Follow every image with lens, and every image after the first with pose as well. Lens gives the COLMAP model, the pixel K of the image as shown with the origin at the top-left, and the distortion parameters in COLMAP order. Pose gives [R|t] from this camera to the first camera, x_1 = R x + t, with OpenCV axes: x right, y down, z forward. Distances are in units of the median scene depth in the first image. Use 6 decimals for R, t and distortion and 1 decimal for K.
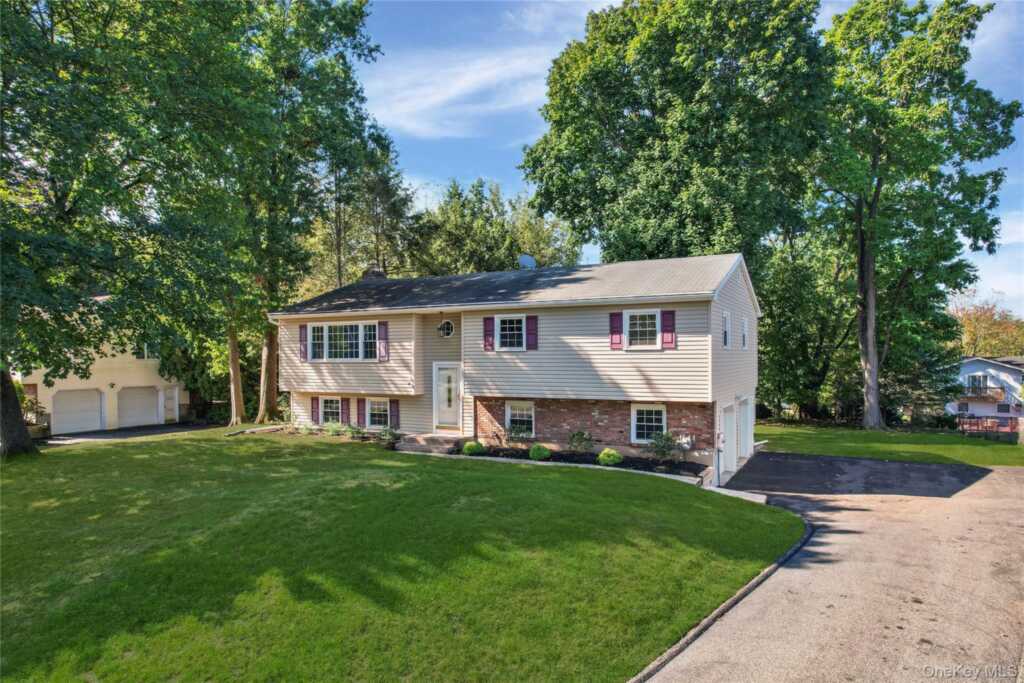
lens RADIAL K [[651.0, 0, 512.5], [0, 651.0, 365.8], [0, 0, 1]] dist [-0.049543, 0.020417]
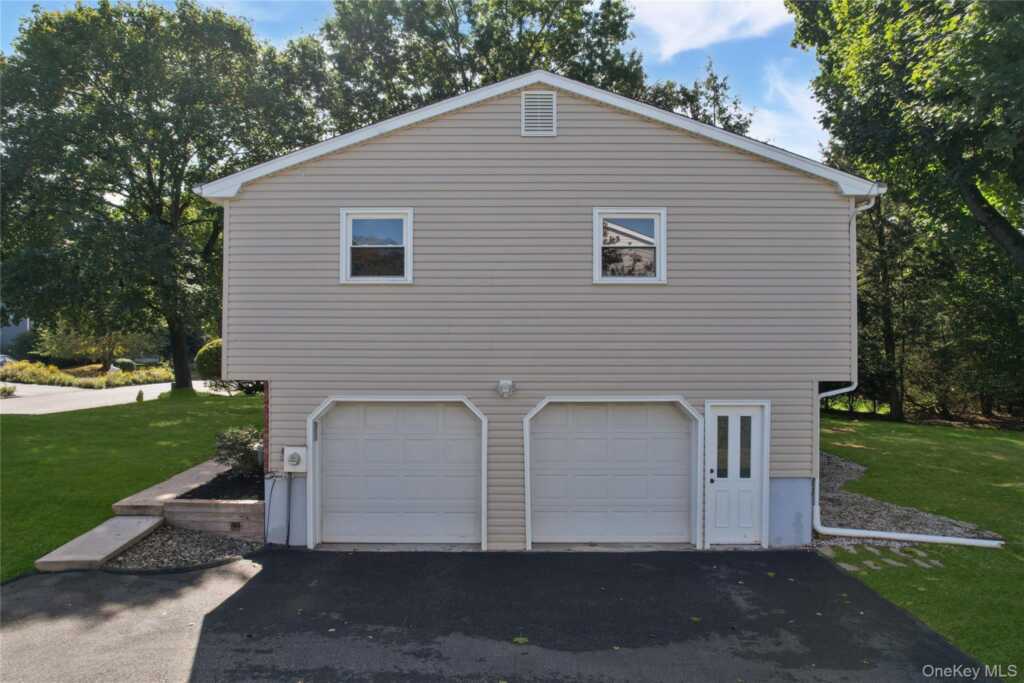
lens RADIAL K [[651.0, 0, 511.6], [0, 651.0, 347.4], [0, 0, 1]] dist [-0.049543, 0.020417]
pose [[0.448516, 0.001272, -0.893774, 0.678527], [-0.014285, 0.999881, -0.005745, 0.019710], [0.893660, 0.015344, 0.448481, 0.718397]]
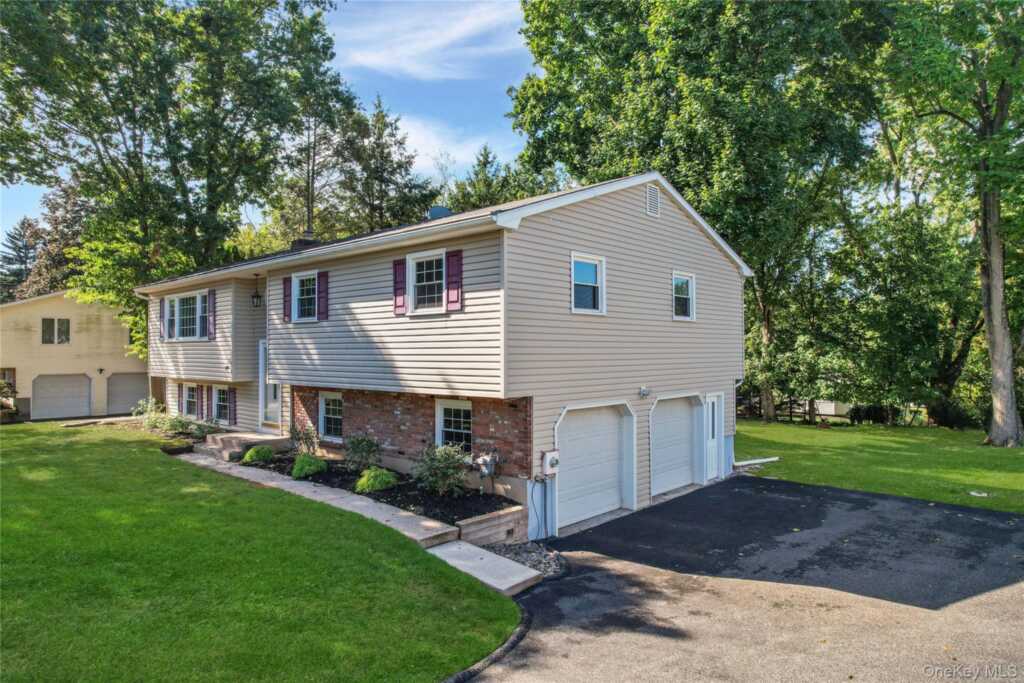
lens RADIAL K [[651.0, 0, 510.2], [0, 651.0, 335.3], [0, 0, 1]] dist [-0.049543, 0.020417]
pose [[0.967069, -0.004097, -0.254483, 0.343903], [-0.005916, 0.999238, -0.038571, 0.015555], [0.254447, 0.038806, 0.966308, 0.308763]]
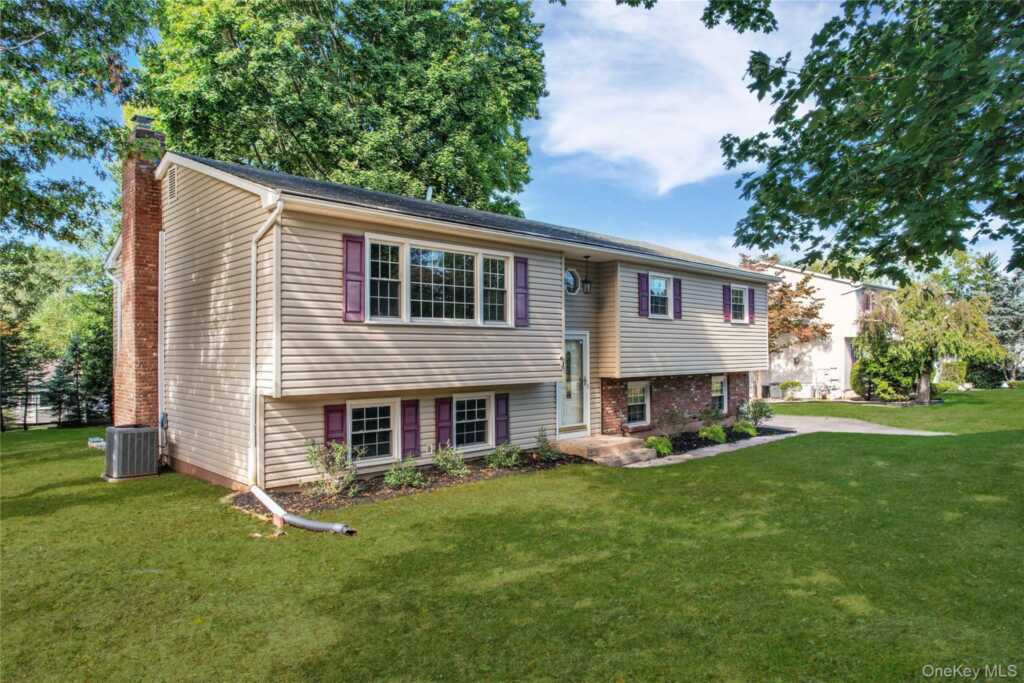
lens RADIAL K [[651.0, 0, 509.5], [0, 651.0, 342.4], [0, 0, 1]] dist [-0.049543, 0.020417]
pose [[0.320964, 0.016895, 0.946941, -0.710753], [0.016605, 0.999587, -0.023462, 0.019400], [-0.946946, 0.023255, 0.320551, 0.788034]]
